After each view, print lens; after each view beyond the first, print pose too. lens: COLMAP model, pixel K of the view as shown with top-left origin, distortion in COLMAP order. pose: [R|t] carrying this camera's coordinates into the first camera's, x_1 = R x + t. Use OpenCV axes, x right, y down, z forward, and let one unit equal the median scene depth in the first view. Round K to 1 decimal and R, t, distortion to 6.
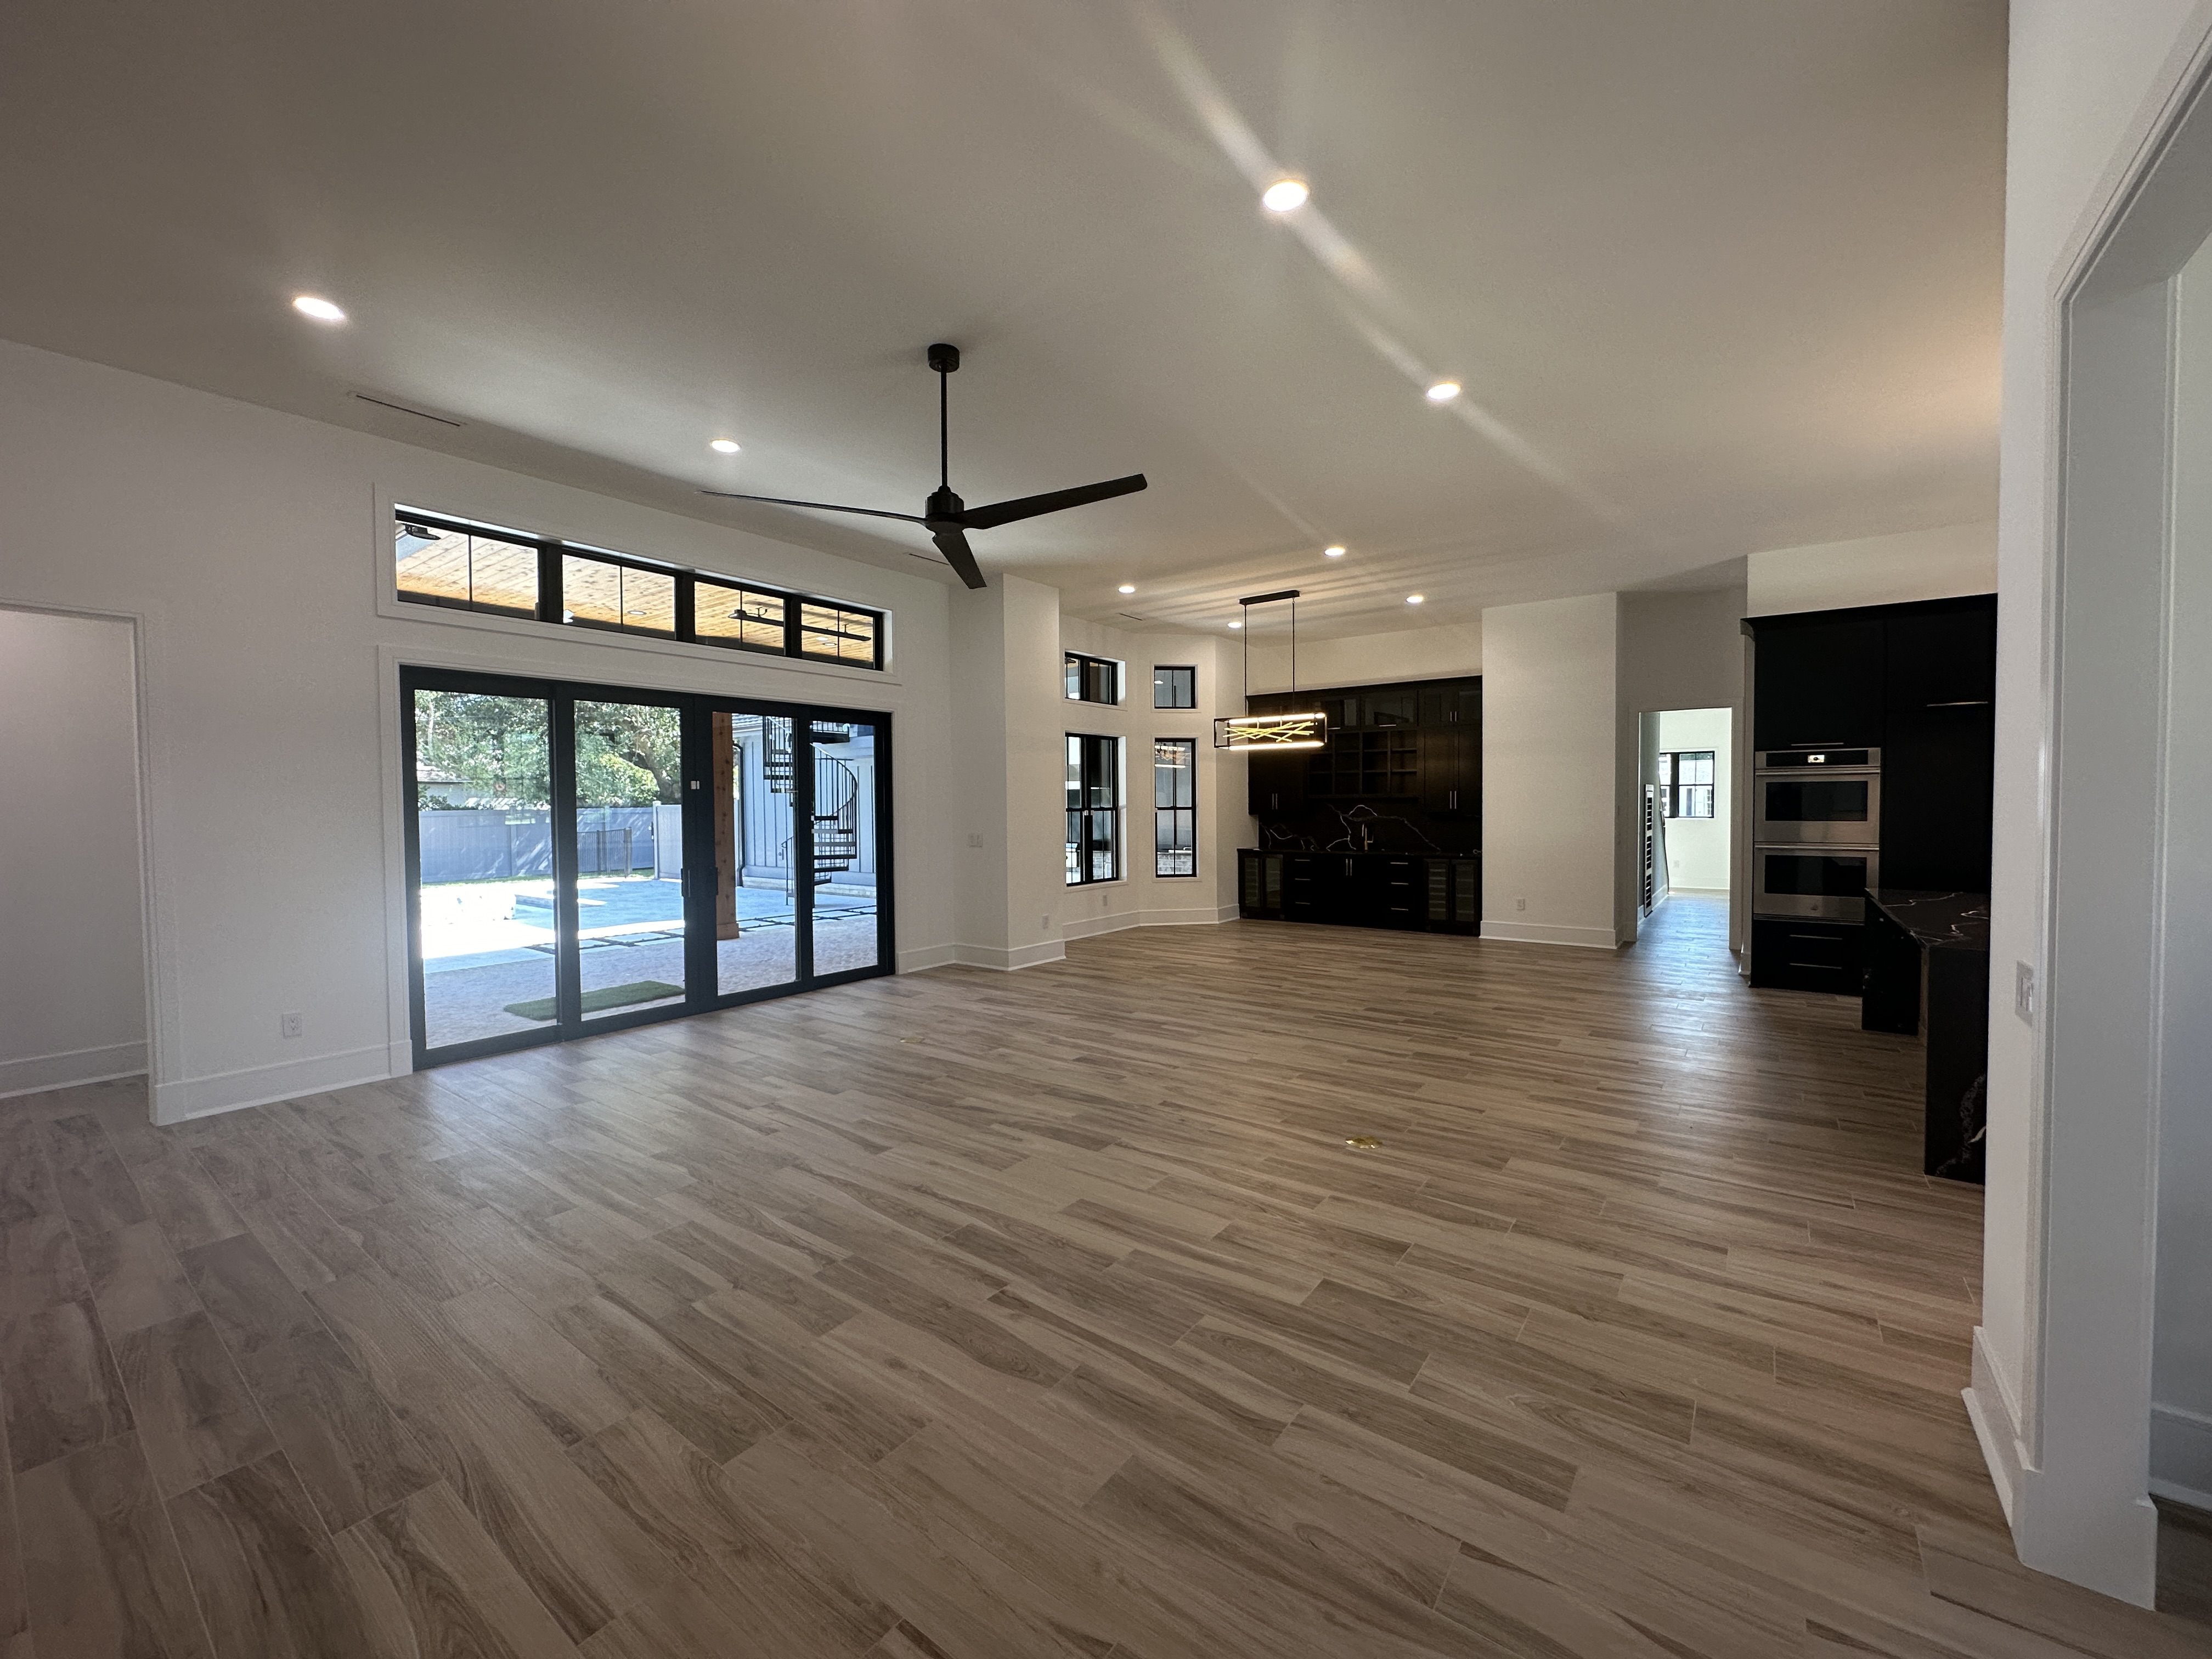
lens RADIAL K [[886.7, 0, 1109.2], [0, 886.7, 826.2], [0, 0, 1]] dist [-0.003190, -0.000247]
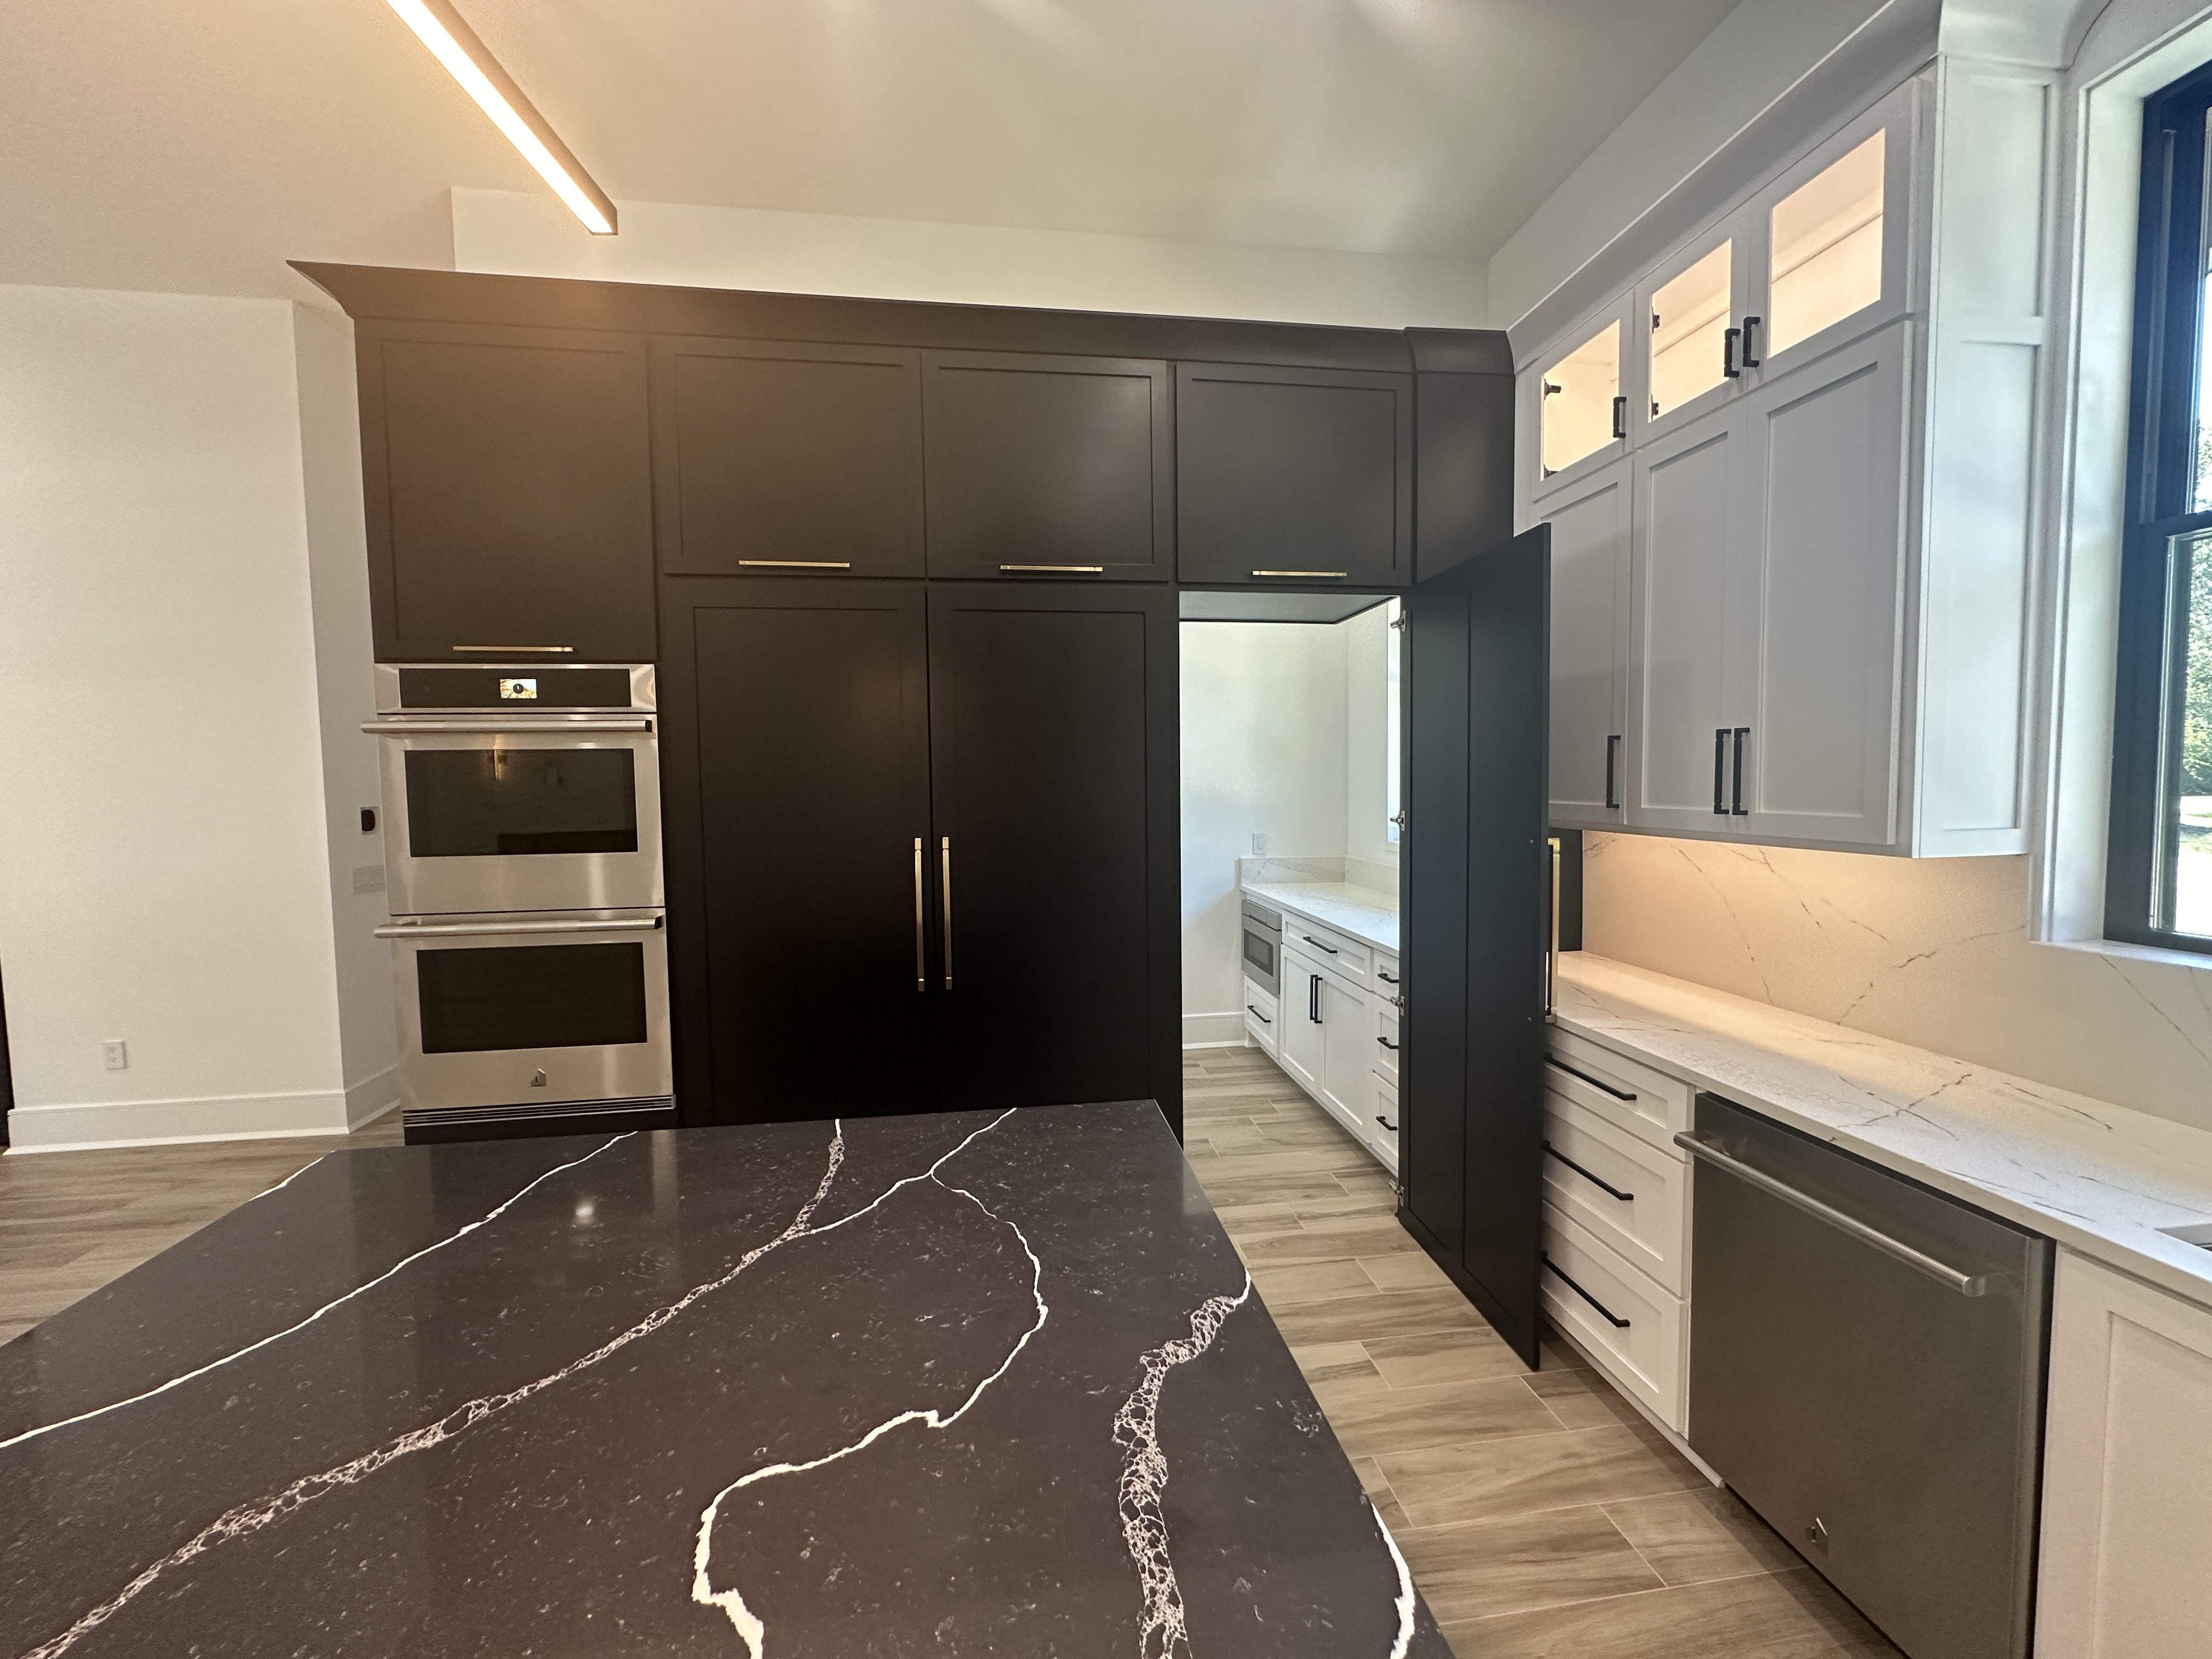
lens RADIAL K [[886.7, 0, 1102.8], [0, 886.7, 827.9], [0, 0, 1]] dist [-0.003190, -0.000247]
pose [[0.709866, -0.044671, 0.702919, 0.548994], [0.025510, 0.998963, 0.037723, -0.019240], [-0.703875, -0.008847, 0.710269, 0.432485]]
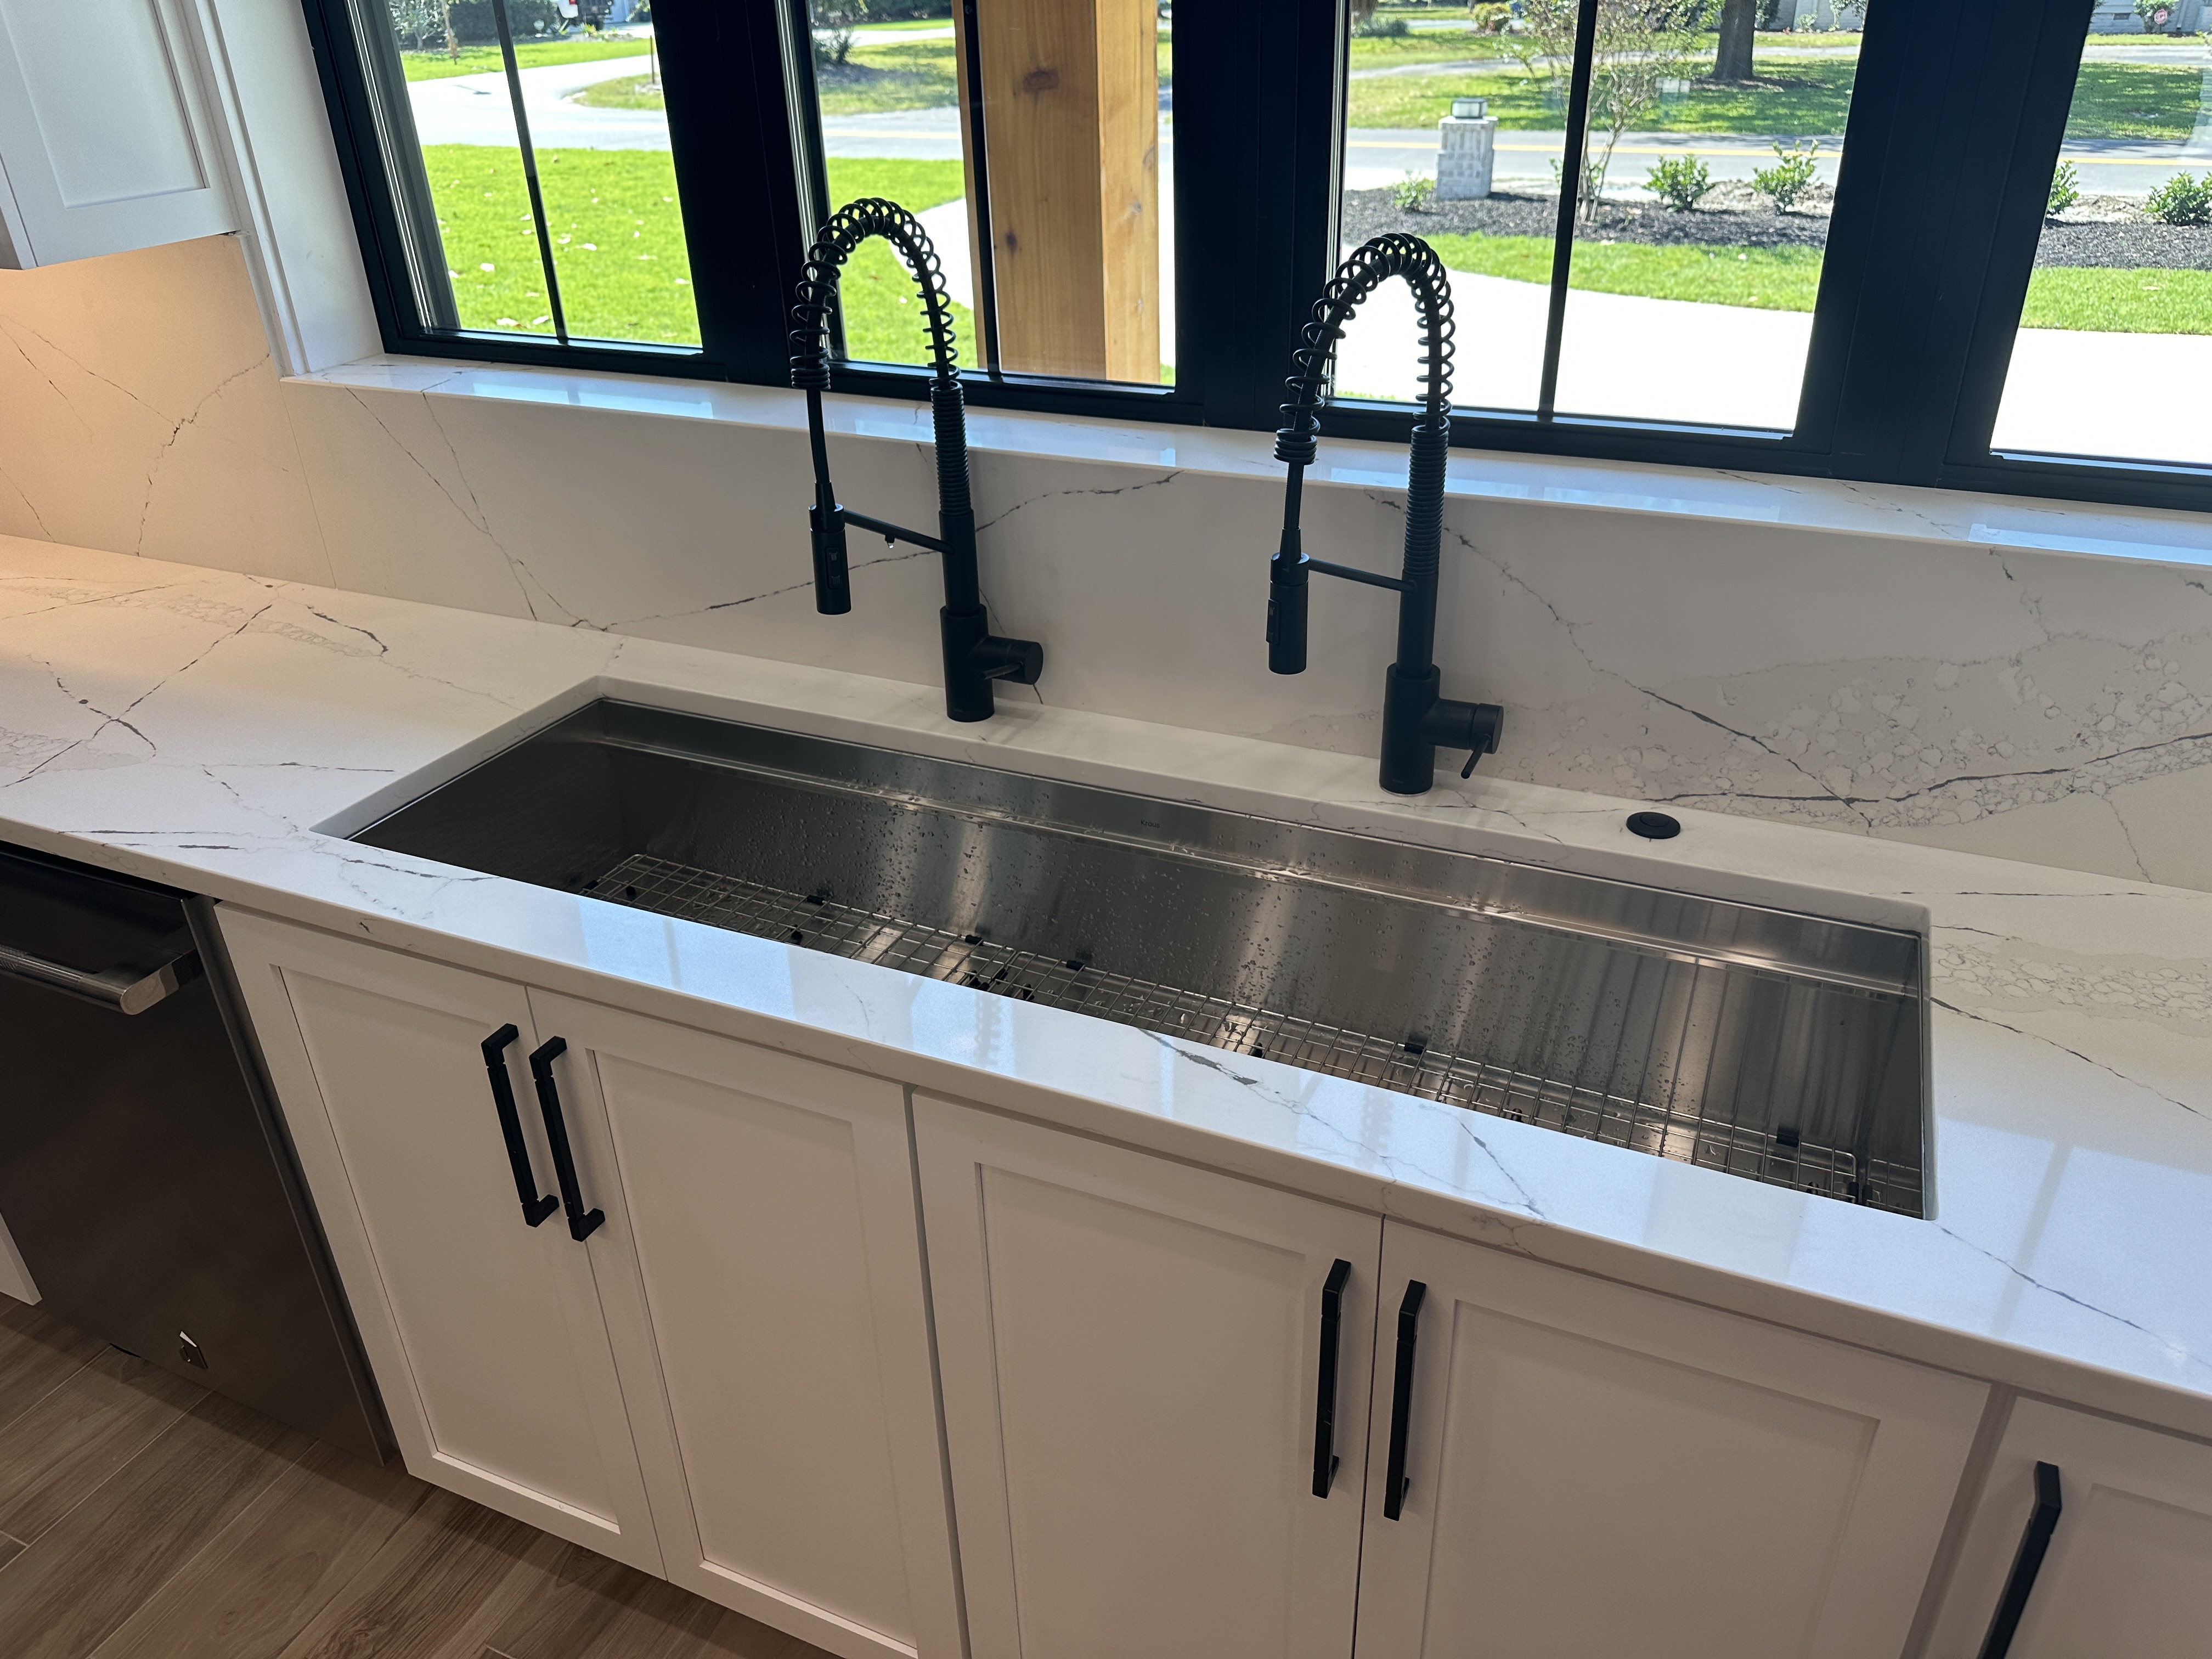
lens RADIAL K [[1554.8, 0, 1126.0], [0, 1554.8, 814.9], [0, 0, 1]] dist [0.035983, -0.039428]
pose [[-0.228680, -0.454617, 0.860830, 0.589774], [0.045745, 0.878267, 0.475978, -0.026618], [-0.972426, 0.148225, -0.180045, 0.360222]]
